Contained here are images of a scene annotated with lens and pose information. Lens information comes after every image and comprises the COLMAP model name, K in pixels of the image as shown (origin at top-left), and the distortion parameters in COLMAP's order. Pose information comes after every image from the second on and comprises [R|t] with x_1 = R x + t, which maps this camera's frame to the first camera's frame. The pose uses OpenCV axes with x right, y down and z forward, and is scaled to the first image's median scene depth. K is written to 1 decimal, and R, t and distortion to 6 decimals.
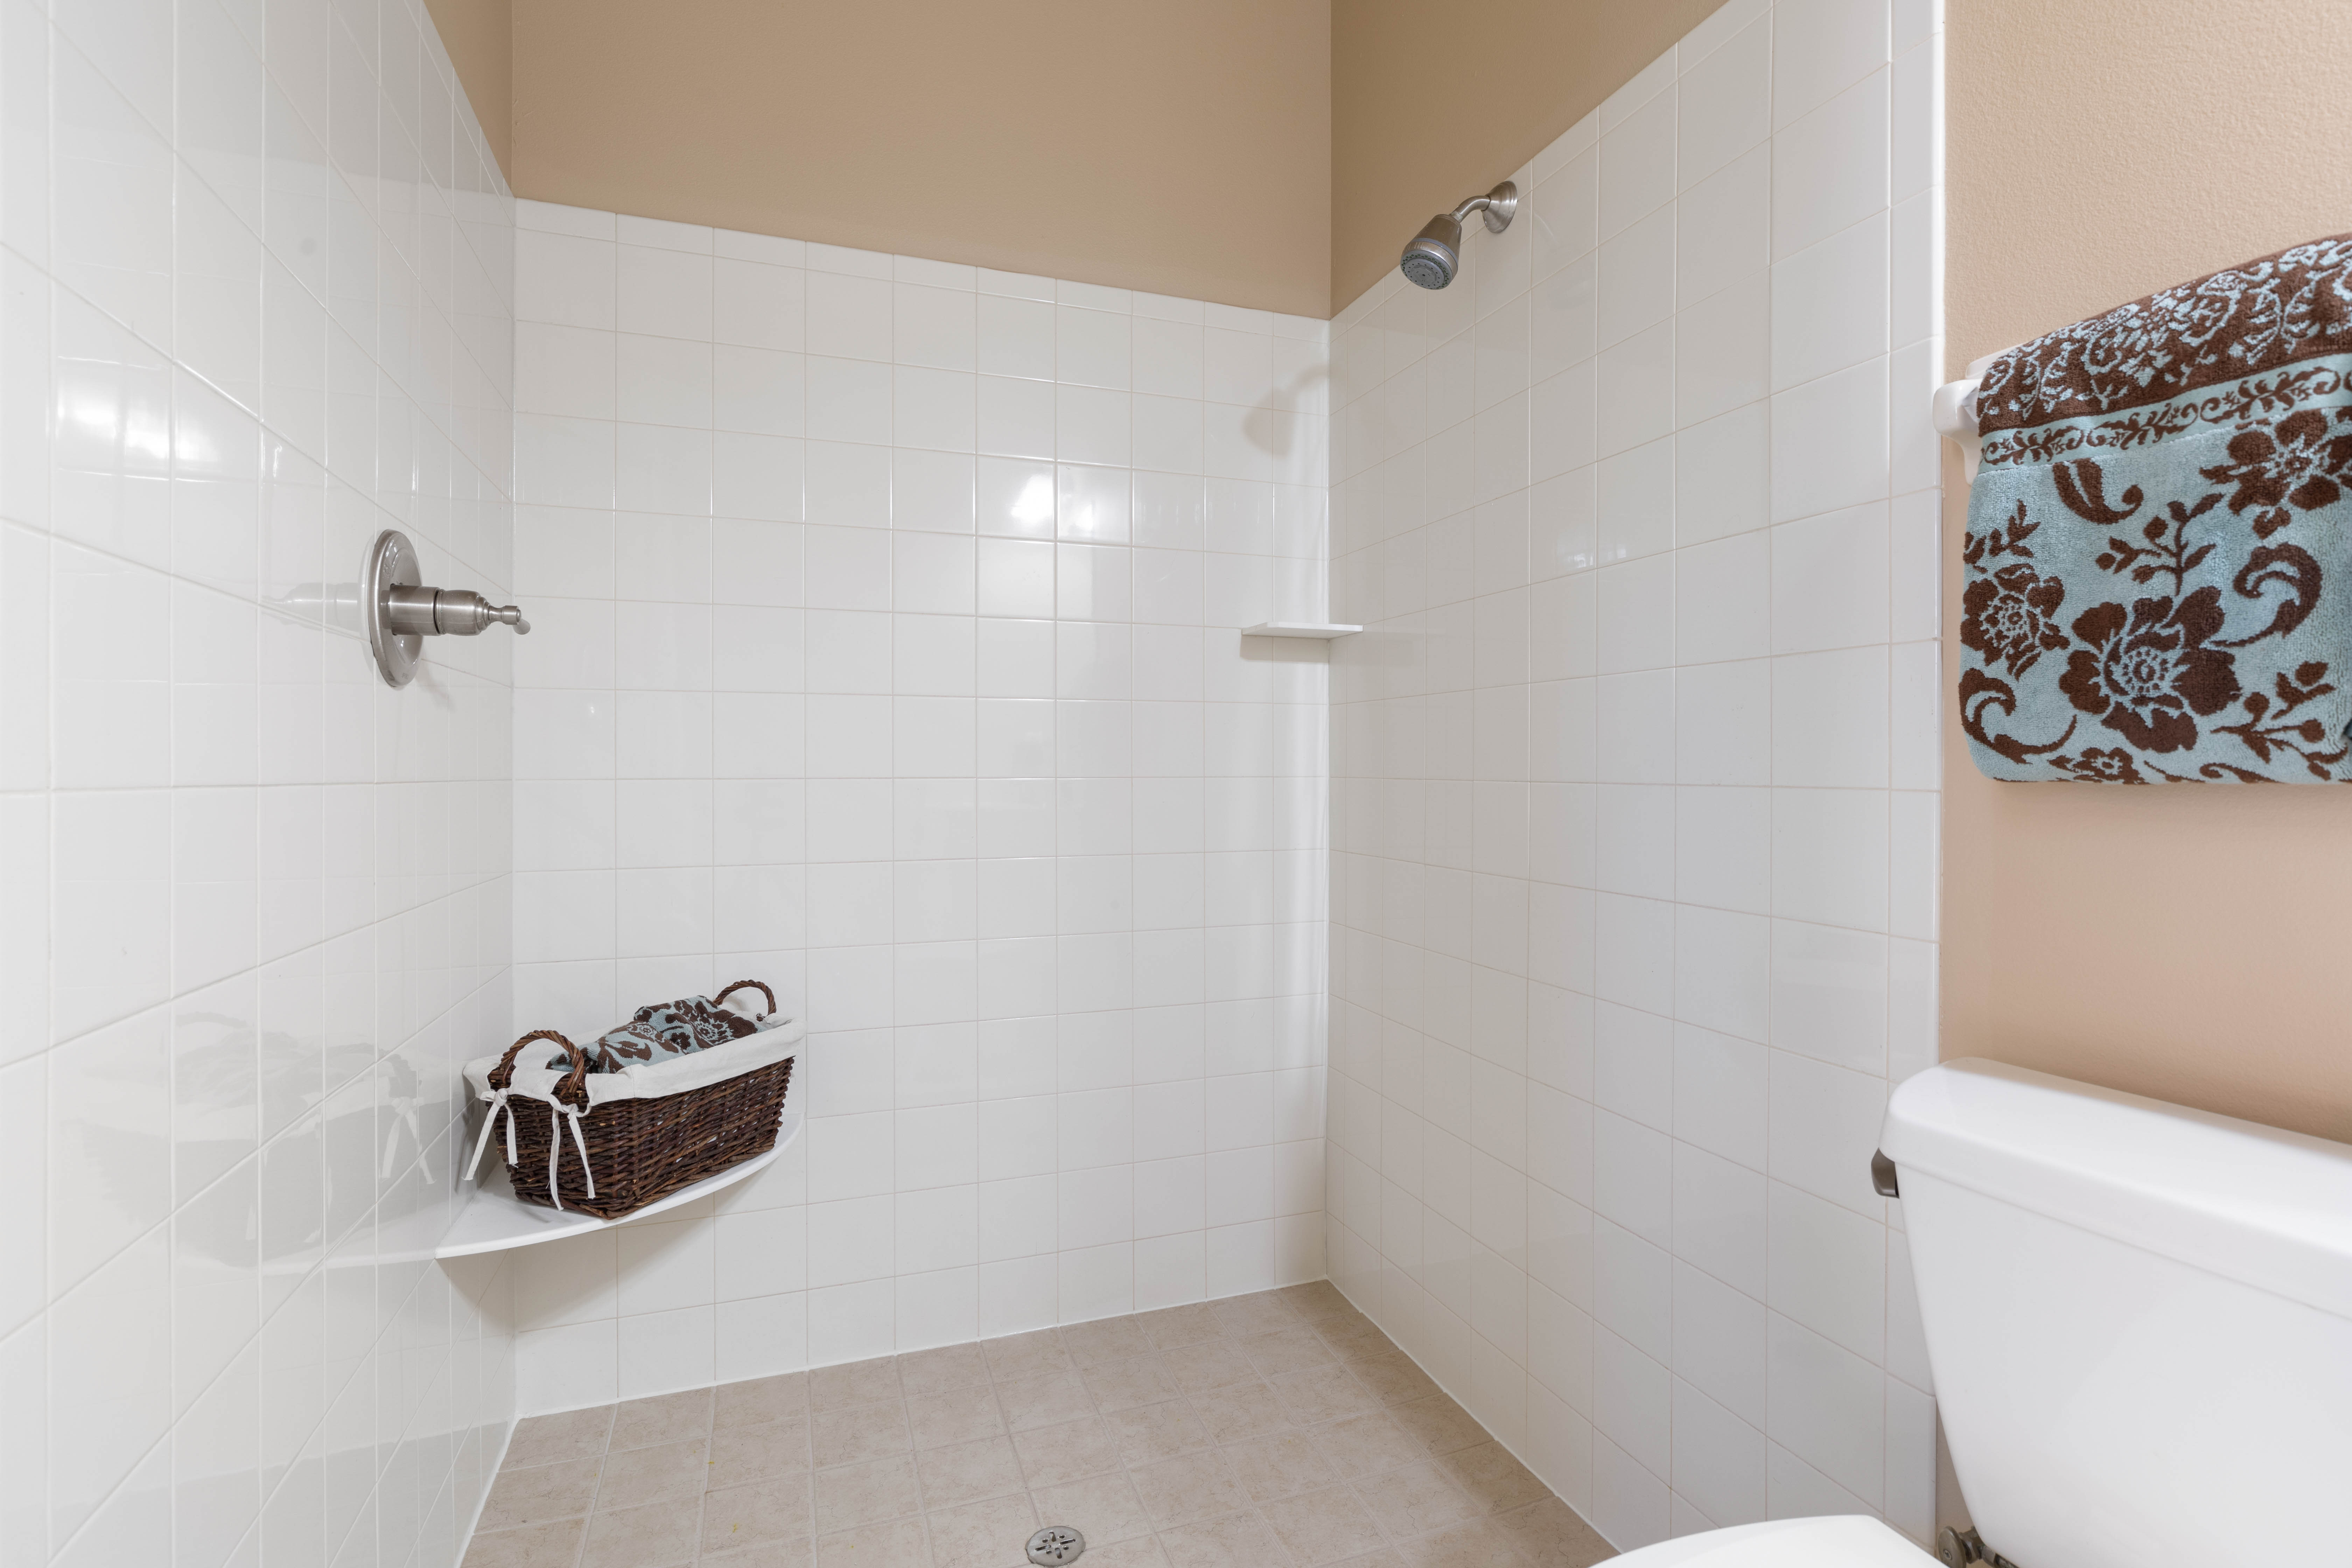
lens RADIAL K [[1181.7, 0, 1177.4], [0, 1181.7, 766.1], [0, 0, 1]] dist [-0.003249, -0.000450]
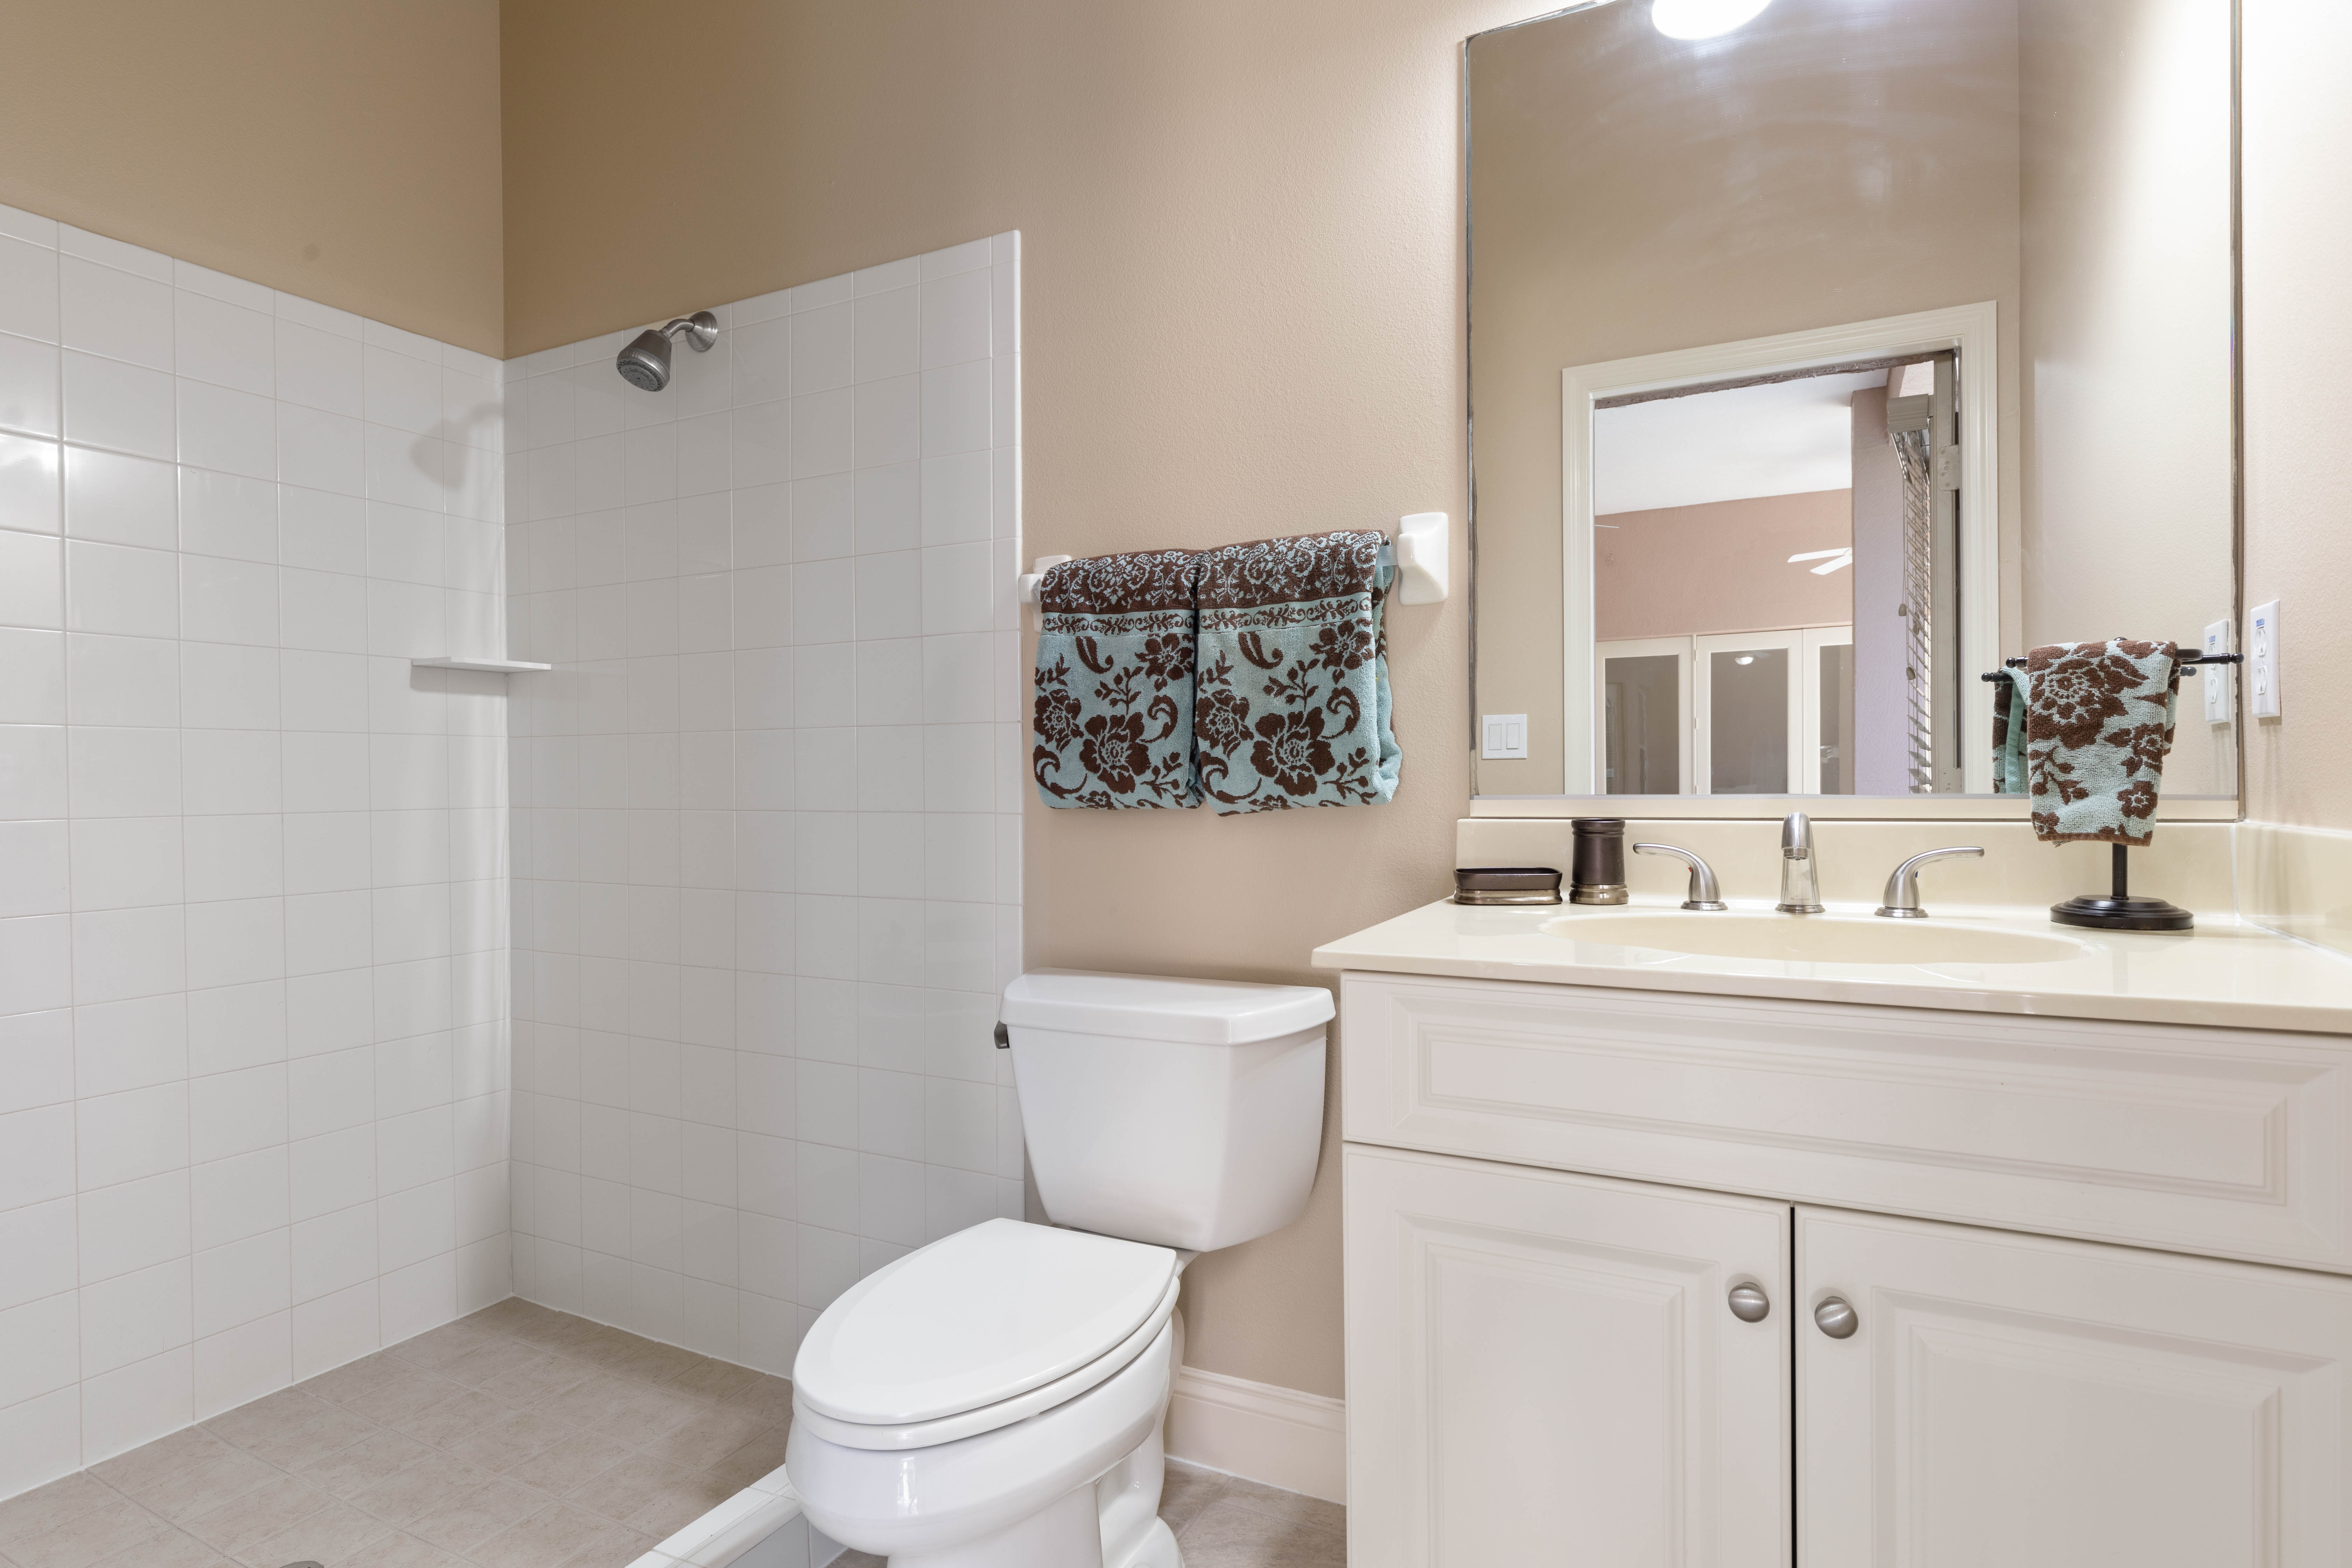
lens RADIAL K [[1209.8, 0, 1176.0], [0, 1209.8, 784.0], [0, 0, 1]] dist [-0.001080, -0.000130]
pose [[0.753286, -0.009709, 0.657622, -0.385215], [0.008970, 0.999950, 0.004488, -0.032960], [-0.657632, 0.002518, 0.753335, -0.527120]]
